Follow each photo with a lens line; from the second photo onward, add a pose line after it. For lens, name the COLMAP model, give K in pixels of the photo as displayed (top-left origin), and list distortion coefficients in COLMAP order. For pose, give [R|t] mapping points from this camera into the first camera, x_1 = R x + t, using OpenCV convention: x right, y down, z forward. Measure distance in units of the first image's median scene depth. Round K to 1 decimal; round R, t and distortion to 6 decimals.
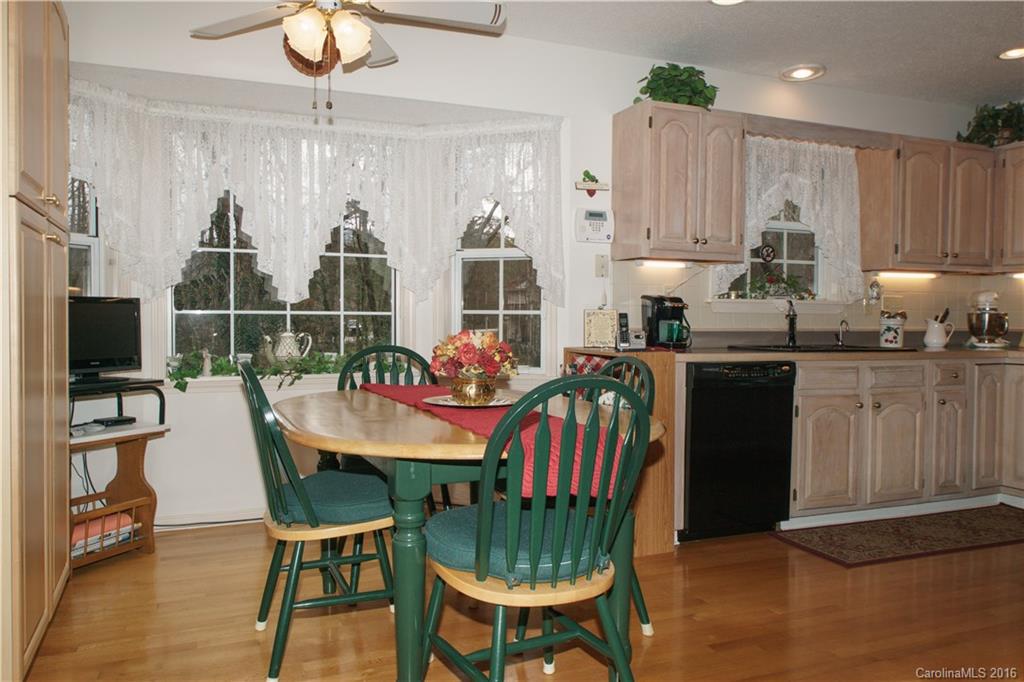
lens RADIAL K [[739.9, 0, 516.7], [0, 739.9, 335.8], [0, 0, 1]] dist [-0.003613, 0.010620]
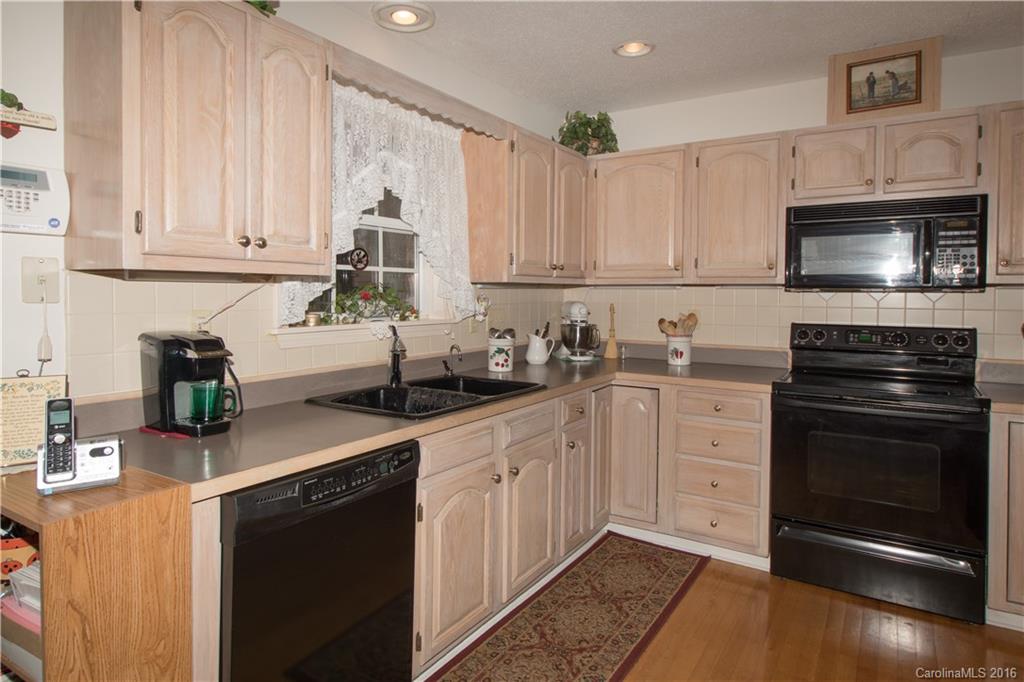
lens RADIAL K [[597.3, 0, 546.8], [0, 597.3, 294.3], [0, 0, 1]] dist [-0.002132, 0.006705]
pose [[0.784488, -0.008920, 0.620080, 0.124454], [0.022400, 0.999652, -0.013960, -0.067542], [-0.619739, 0.024841, 0.784415, 0.445741]]
